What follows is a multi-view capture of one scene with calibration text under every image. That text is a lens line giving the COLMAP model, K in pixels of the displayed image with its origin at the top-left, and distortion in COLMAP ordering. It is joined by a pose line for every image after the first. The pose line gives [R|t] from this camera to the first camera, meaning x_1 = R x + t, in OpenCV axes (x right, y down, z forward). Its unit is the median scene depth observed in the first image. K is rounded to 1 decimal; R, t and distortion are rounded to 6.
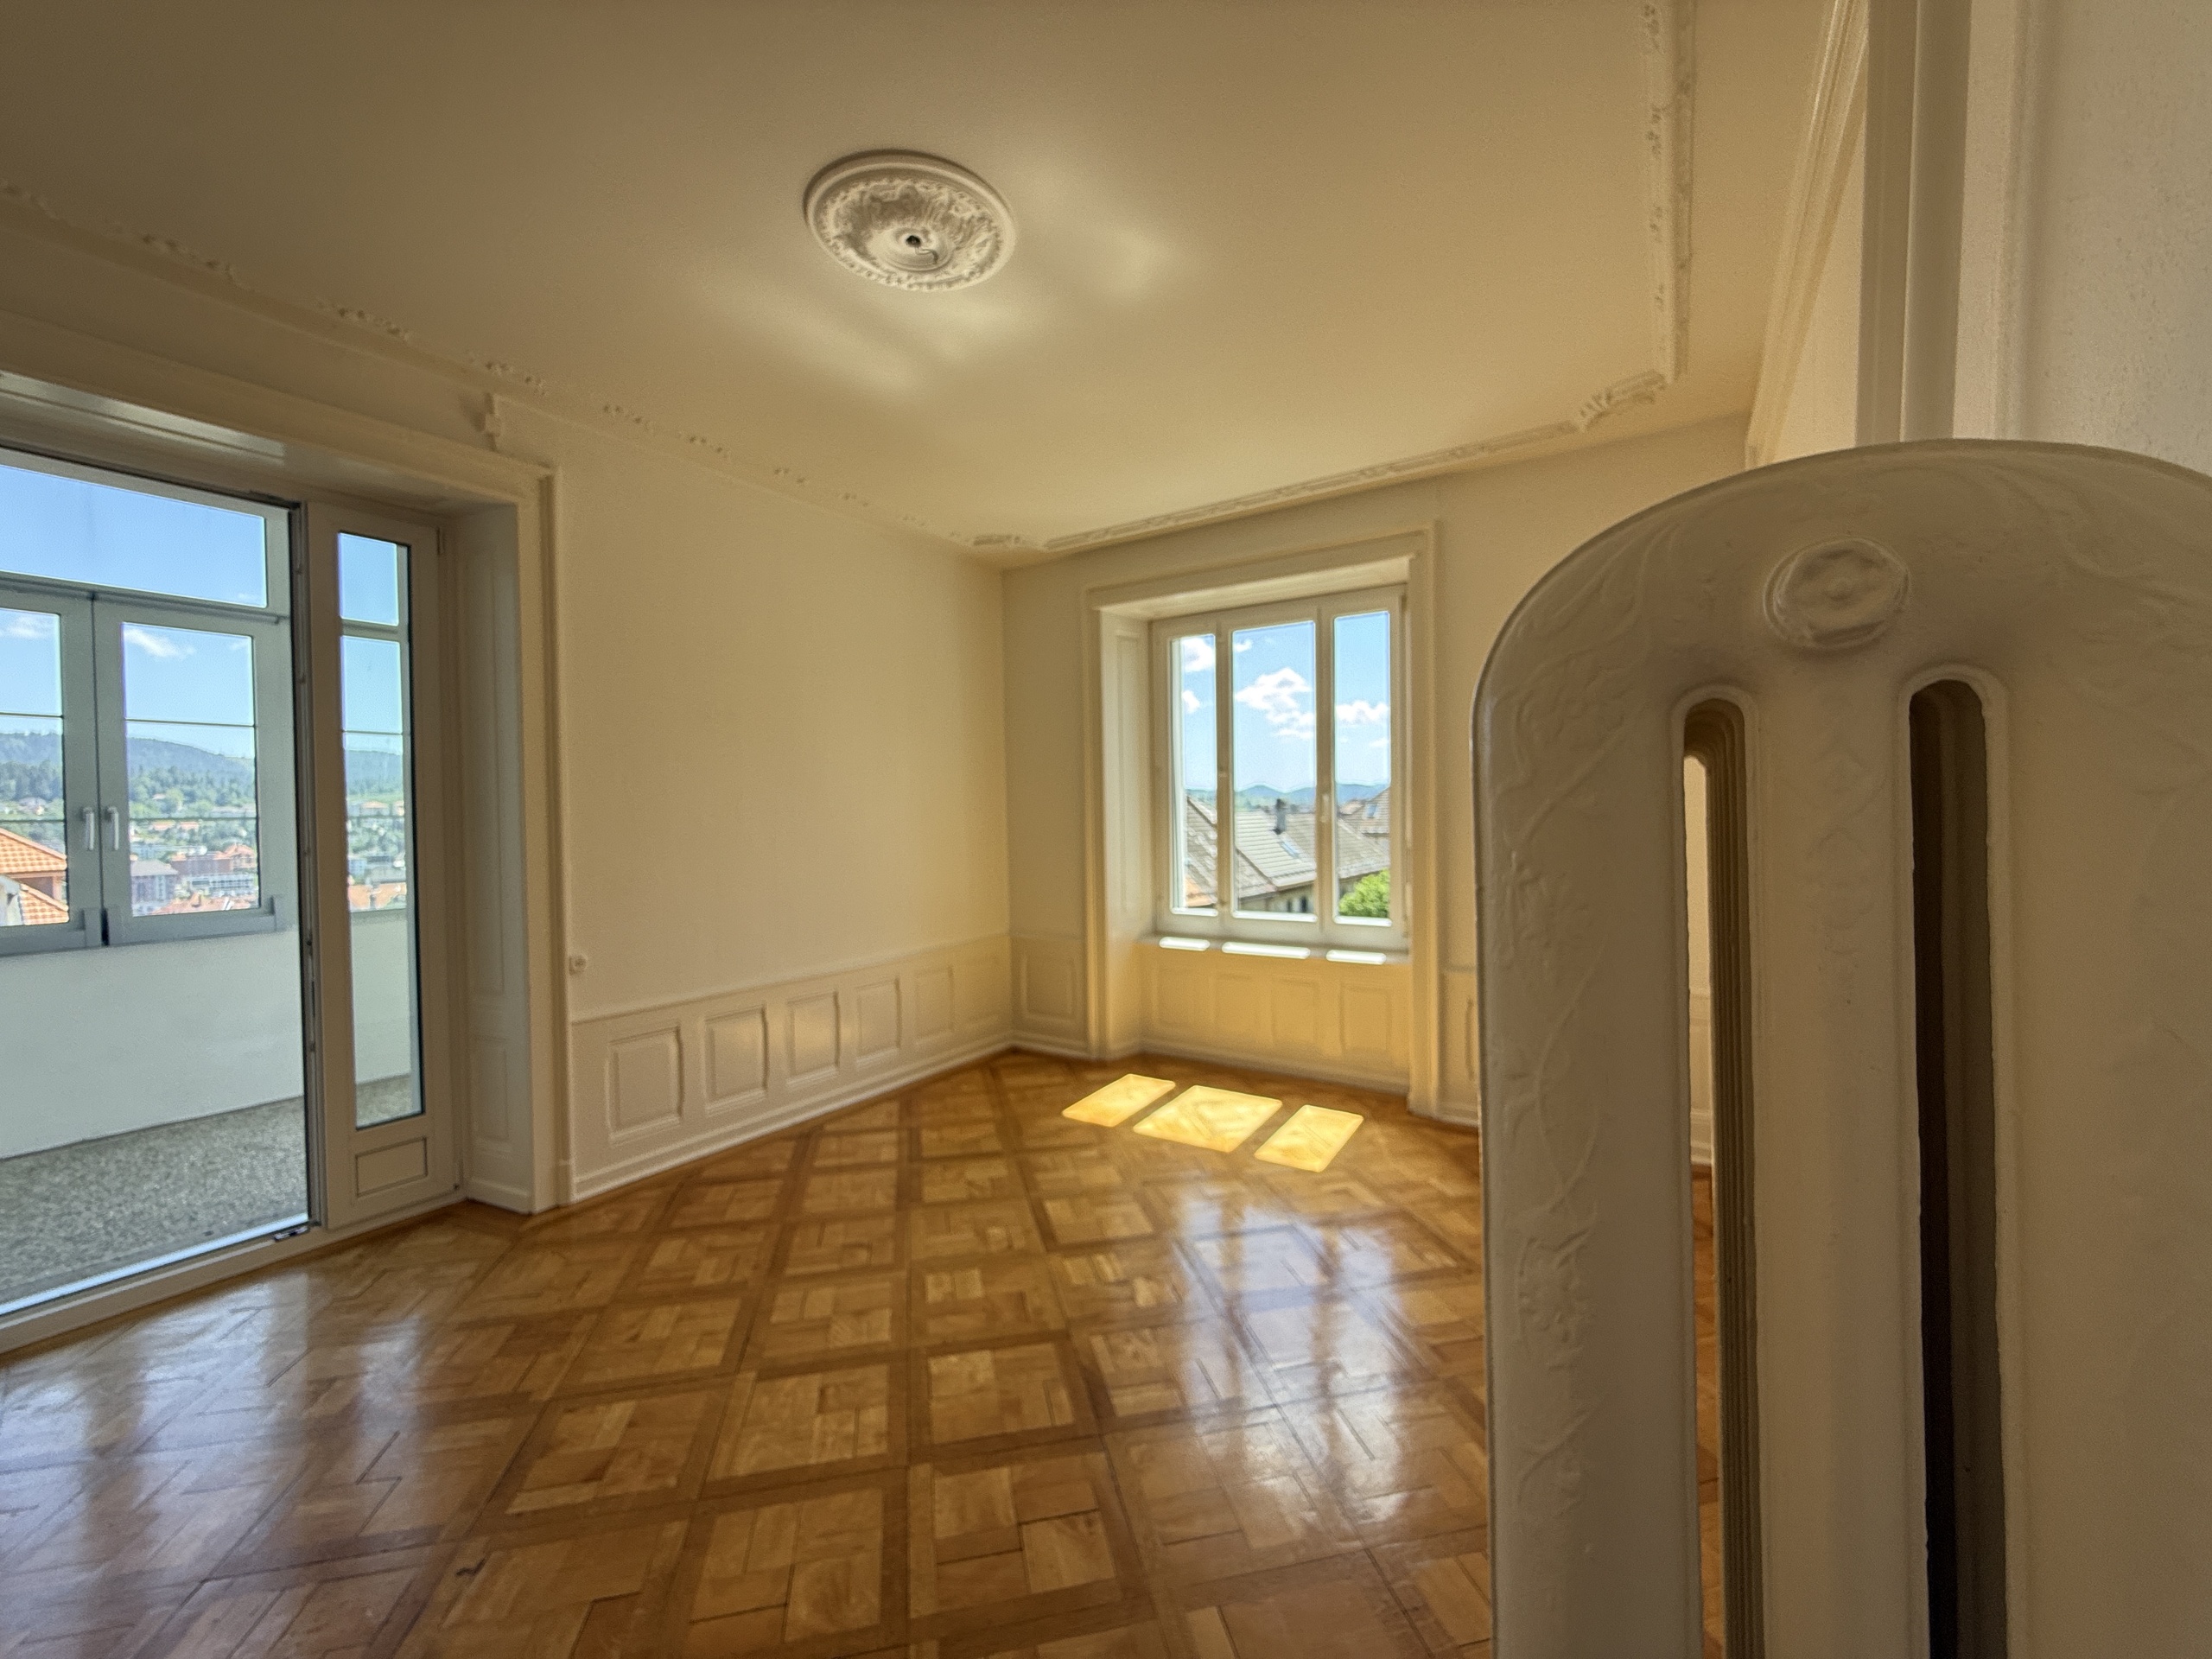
lens RADIAL K [[887.2, 0, 1103.1], [0, 887.2, 834.1], [0, 0, 1]] dist [0.002301, 0.000091]
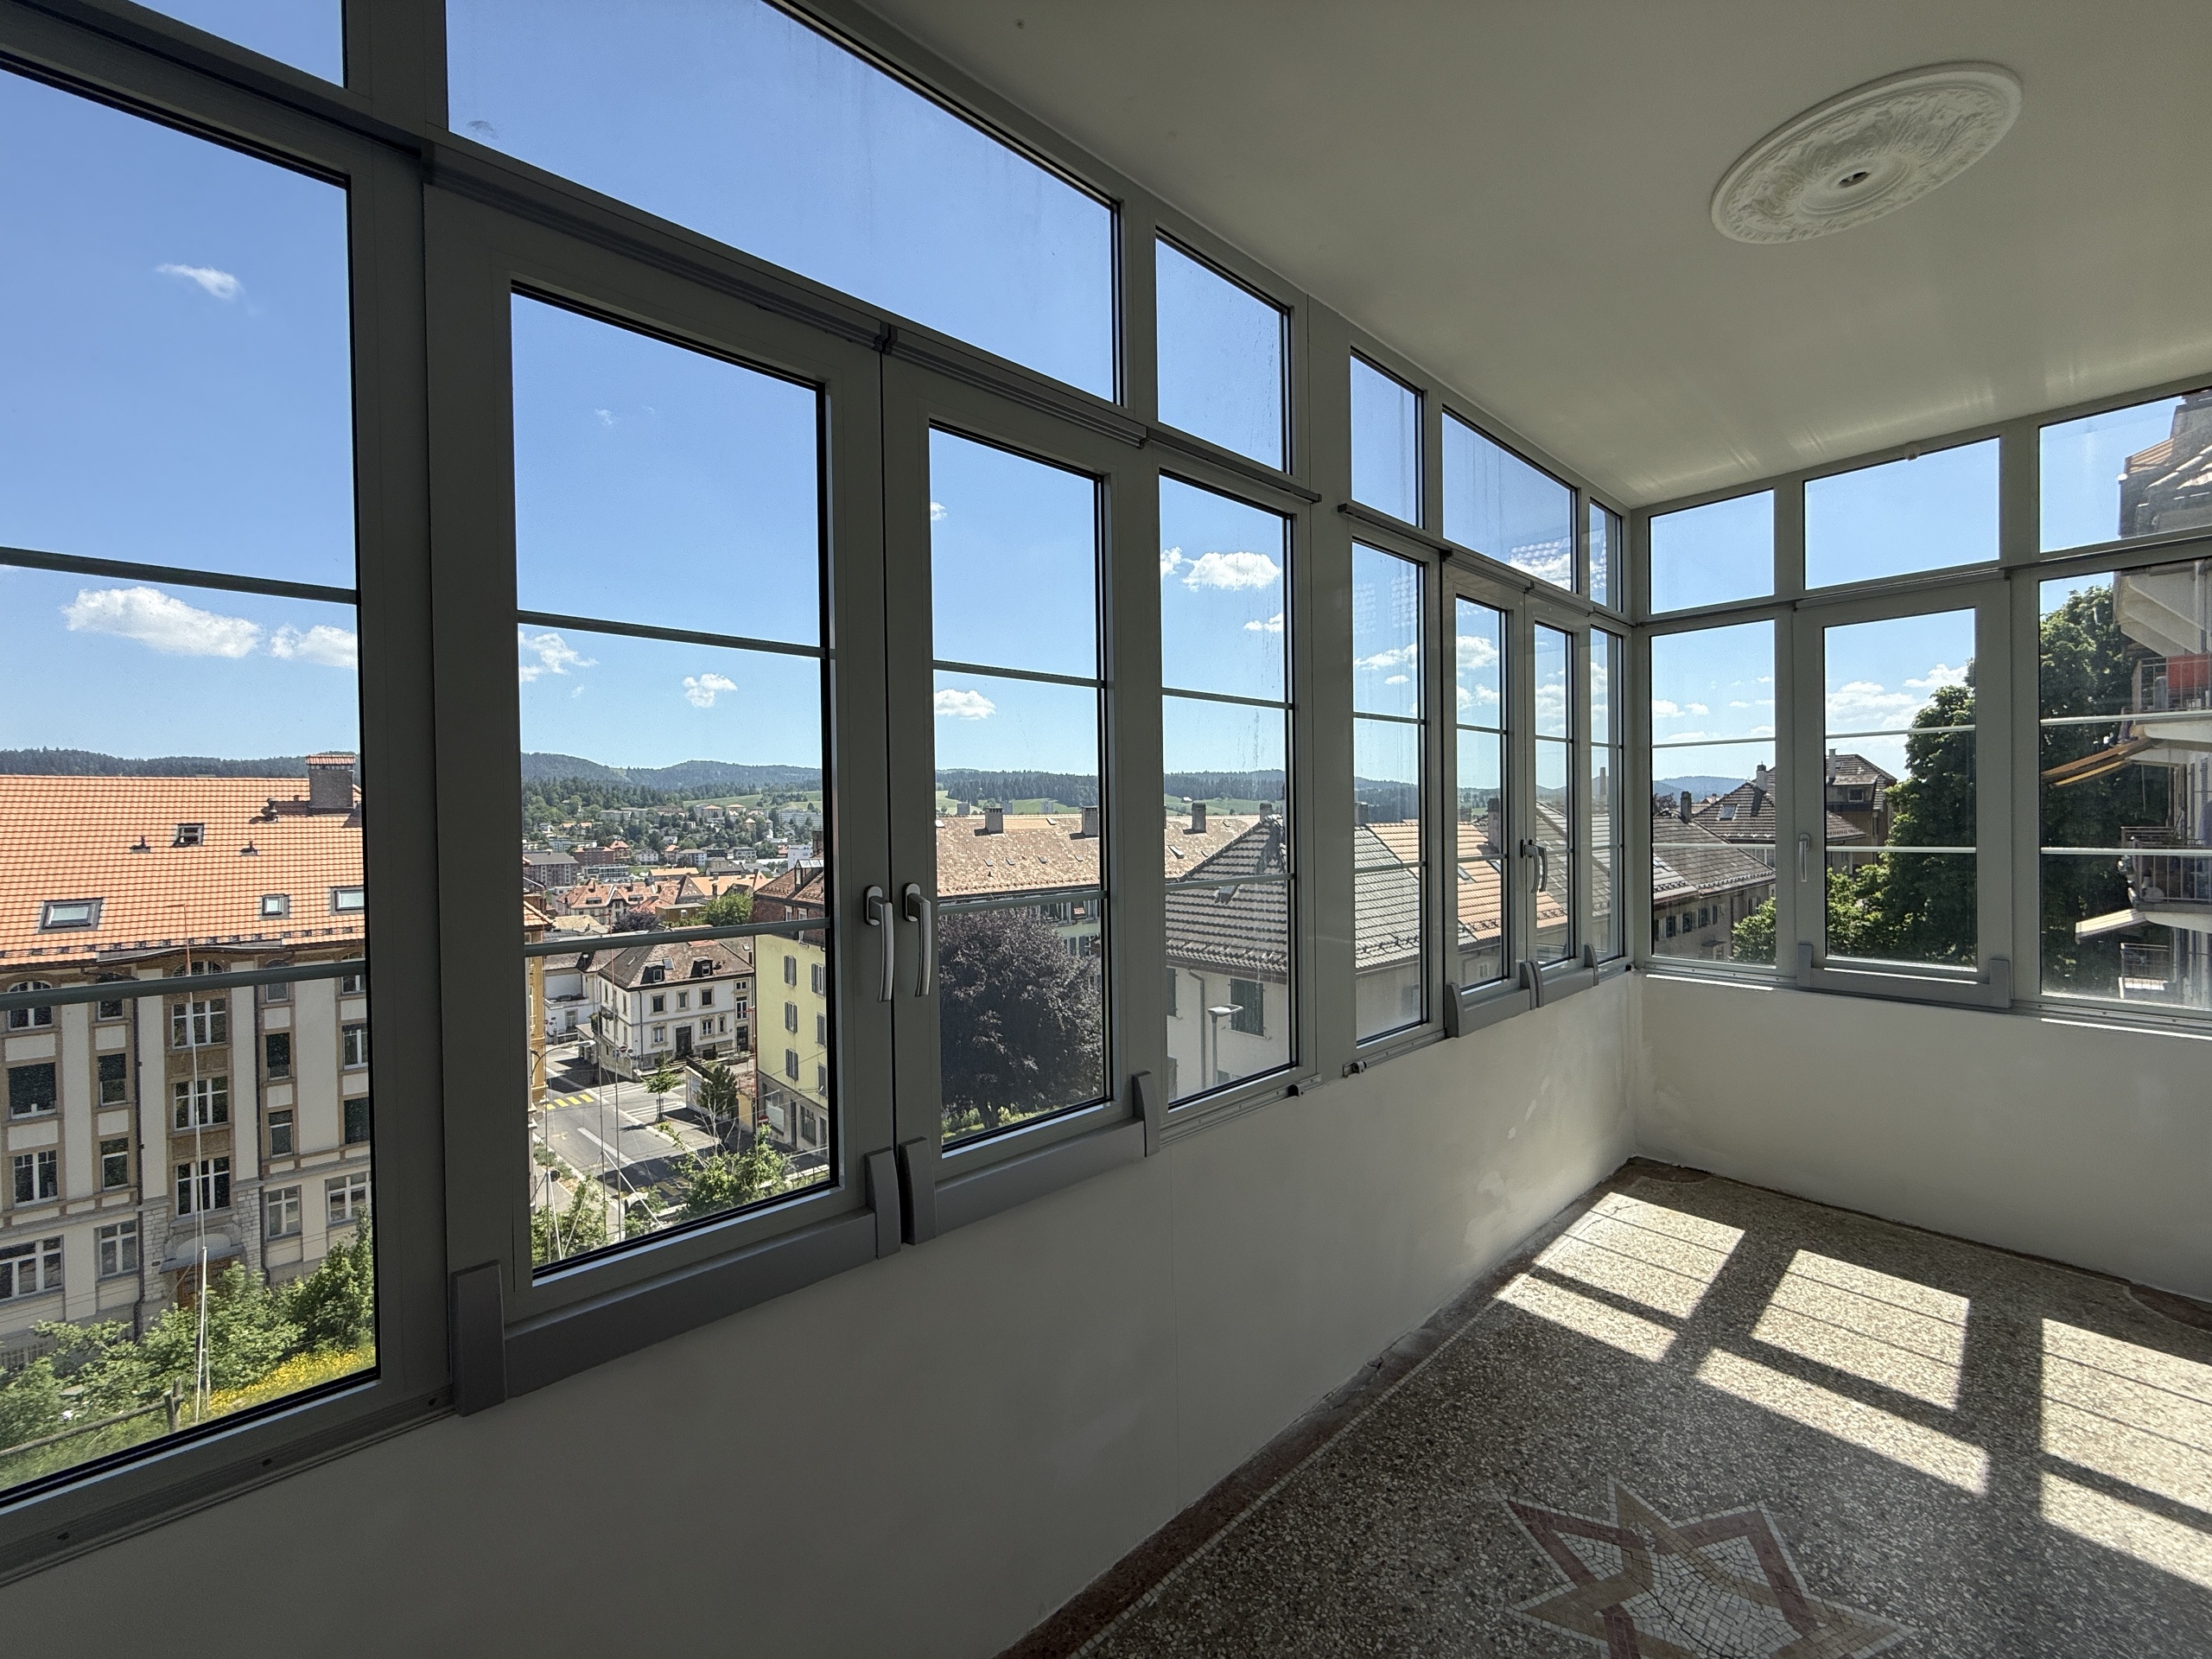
lens RADIAL K [[887.2, 0, 1120.9], [0, 887.2, 830.4], [0, 0, 1]] dist [0.002301, 0.000091]
pose [[0.966913, 0.006750, -0.255016, -0.934825], [-0.008734, 0.999940, -0.006649, -0.052095], [0.254955, 0.008656, 0.966914, 0.653146]]
